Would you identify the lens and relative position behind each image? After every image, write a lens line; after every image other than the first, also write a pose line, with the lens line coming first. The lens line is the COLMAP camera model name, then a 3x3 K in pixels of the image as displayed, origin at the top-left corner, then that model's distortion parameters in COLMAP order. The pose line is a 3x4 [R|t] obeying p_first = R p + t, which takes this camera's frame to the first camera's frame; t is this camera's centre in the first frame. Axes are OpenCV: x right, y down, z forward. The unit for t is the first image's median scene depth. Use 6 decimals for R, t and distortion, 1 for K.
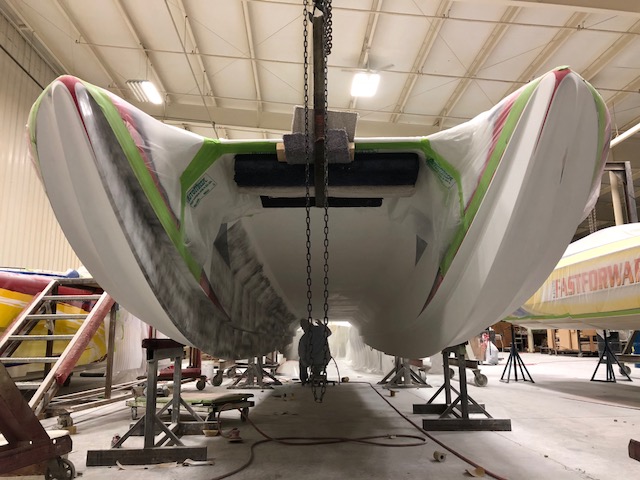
lens RADIAL K [[531.0, 0, 318.6], [0, 531.0, 231.6], [0, 0, 1]] dist [0.011242, -0.002452]
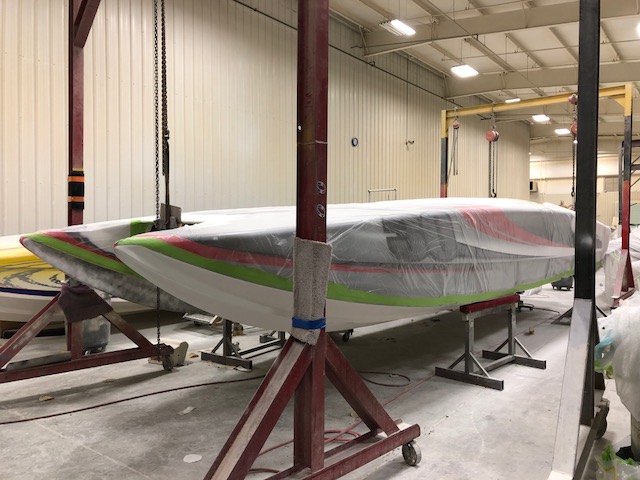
lens RADIAL K [[531.0, 0, 318.6], [0, 531.0, 231.6], [0, 0, 1]] dist [0.011242, -0.002452]
pose [[0.769224, 0.021964, -0.638601, 0.954642], [0.118427, 0.977193, 0.176261, -0.248272], [0.627908, -0.211212, 0.749080, -0.025861]]
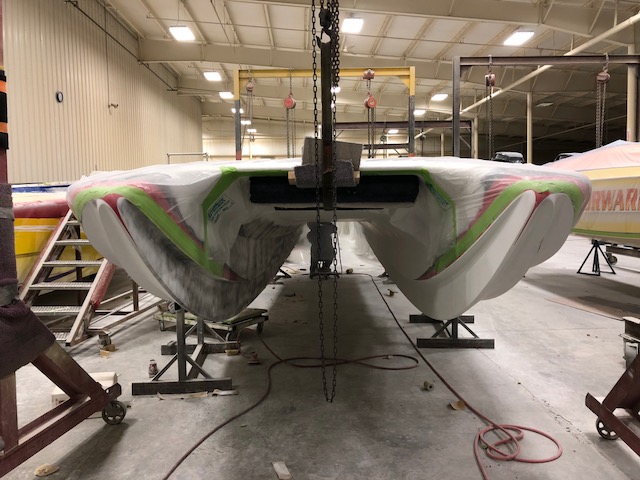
lens RADIAL K [[531.0, 0, 318.6], [0, 531.0, 231.6], [0, 0, 1]] dist [0.011242, -0.002452]
pose [[0.999952, -0.004069, -0.008925, -0.004705], [0.006250, 0.965578, 0.260040, -0.205807], [0.007560, -0.260083, 0.965557, -0.049878]]
